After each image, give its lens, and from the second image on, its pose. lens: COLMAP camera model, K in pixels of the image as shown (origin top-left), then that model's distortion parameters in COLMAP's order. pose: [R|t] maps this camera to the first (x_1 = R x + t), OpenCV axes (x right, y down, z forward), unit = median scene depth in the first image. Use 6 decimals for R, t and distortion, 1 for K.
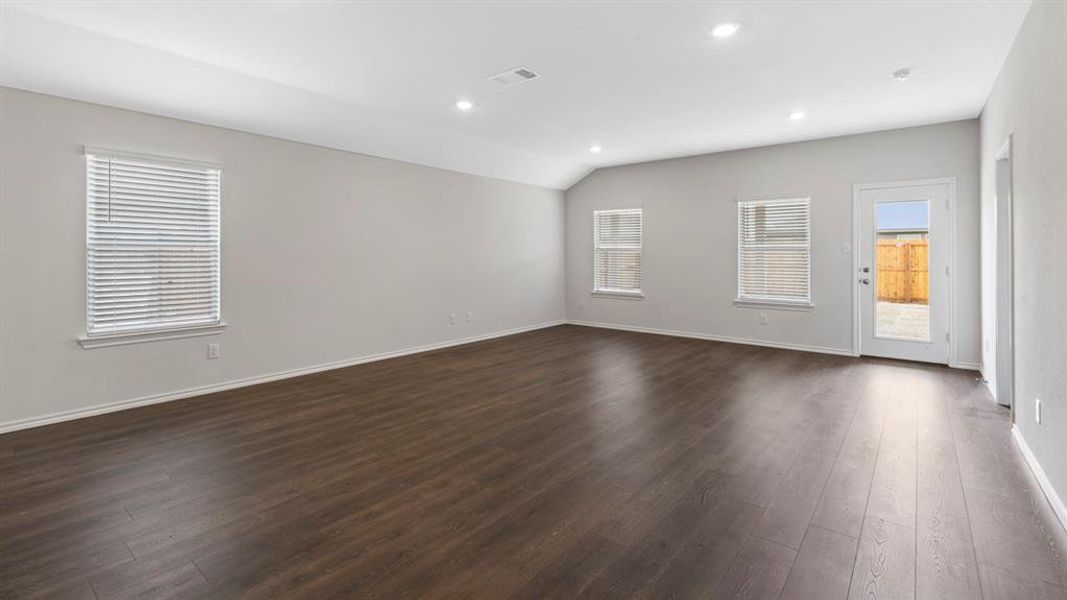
lens RADIAL K [[472.8, 0, 529.8], [0, 472.8, 253.3], [0, 0, 1]] dist [0.000781, 0.000055]
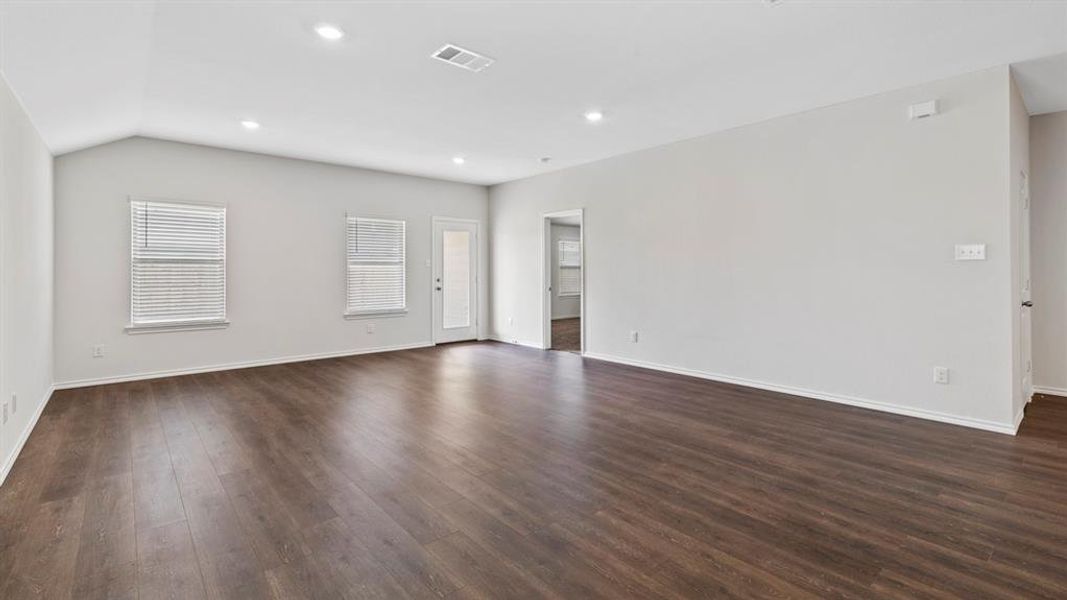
lens RADIAL K [[483.2, 0, 533.6], [0, 483.2, 268.6], [0, 0, 1]] dist [0.001950, -0.000189]
pose [[0.166909, 0.009367, 0.985928, -1.261743], [-0.008503, 0.999931, -0.008060, 0.024875], [-0.985936, -0.007038, 0.166977, 1.067538]]
